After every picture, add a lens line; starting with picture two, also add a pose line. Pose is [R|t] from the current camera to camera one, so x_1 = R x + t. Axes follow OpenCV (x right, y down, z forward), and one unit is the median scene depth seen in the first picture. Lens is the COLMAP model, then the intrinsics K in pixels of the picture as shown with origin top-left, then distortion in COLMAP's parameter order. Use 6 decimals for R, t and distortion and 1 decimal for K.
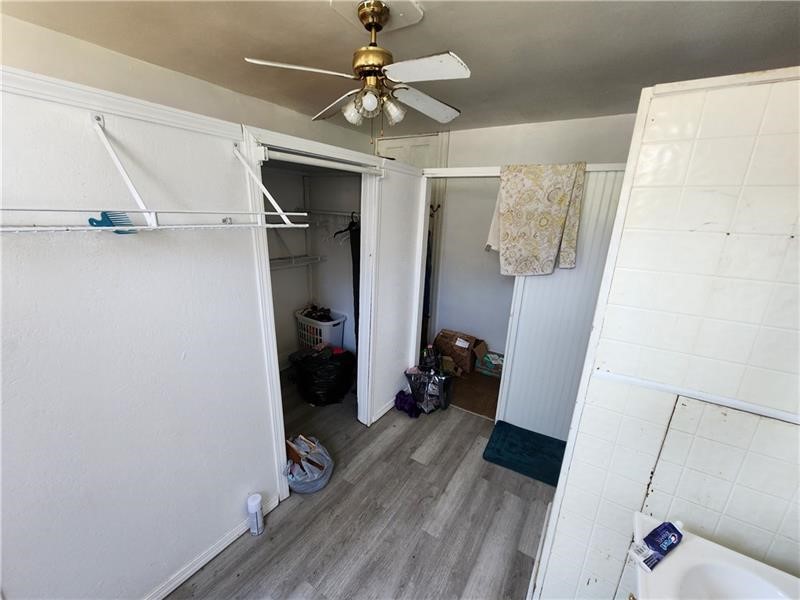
lens RADIAL K [[326.8, 0, 399.7], [0, 326.8, 302.8], [0, 0, 1]] dist [-0.003551, 0.000208]
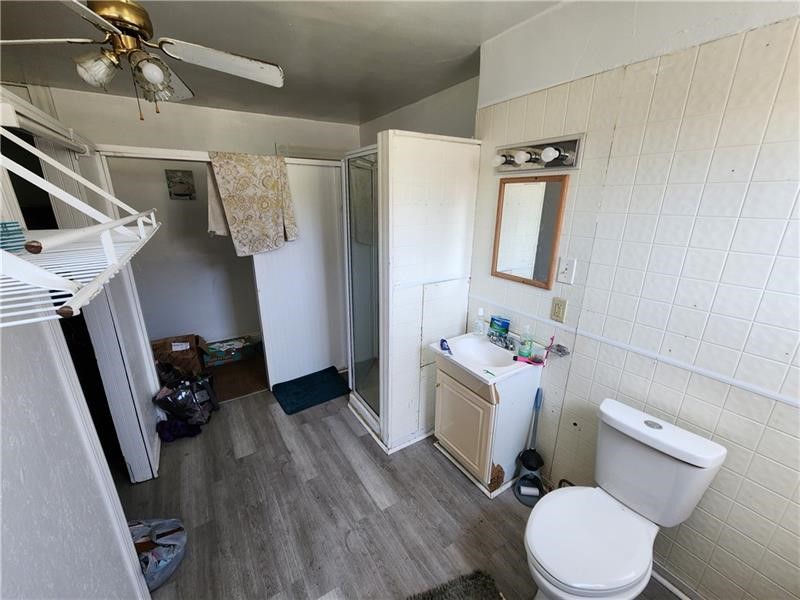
lens RADIAL K [[326.8, 0, 395.5], [0, 326.8, 301.7], [0, 0, 1]] dist [-0.003551, 0.000208]
pose [[0.420759, -0.304142, 0.854669, -0.472797], [0.259296, 0.943140, 0.207972, -0.041465], [-0.869326, 0.134106, 0.475697, 0.081245]]
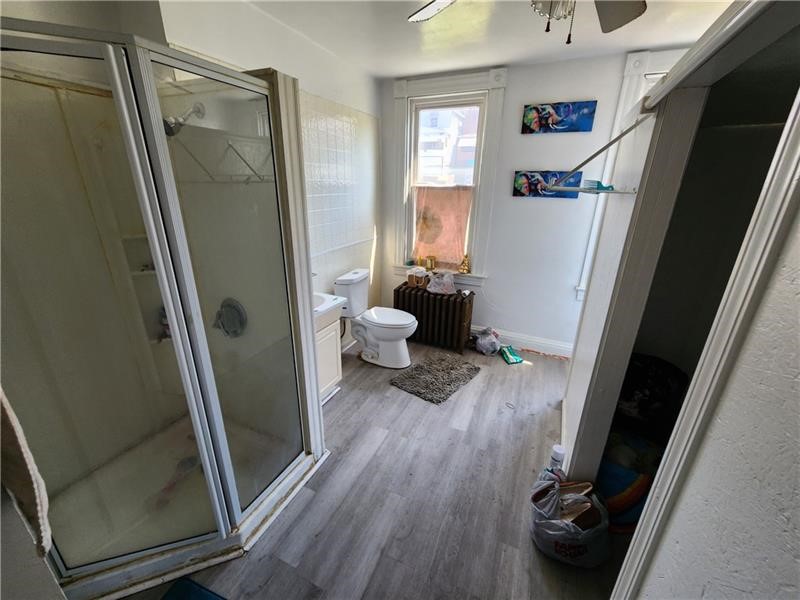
lens RADIAL K [[326.8, 0, 399.0], [0, 326.8, 297.8], [0, 0, 1]] dist [-0.003551, 0.000208]
pose [[-0.989011, -0.005746, -0.147728, 0.197640], [-0.090929, 0.811529, 0.577193, -0.309856], [0.116569, 0.584283, -0.803134, 1.181585]]
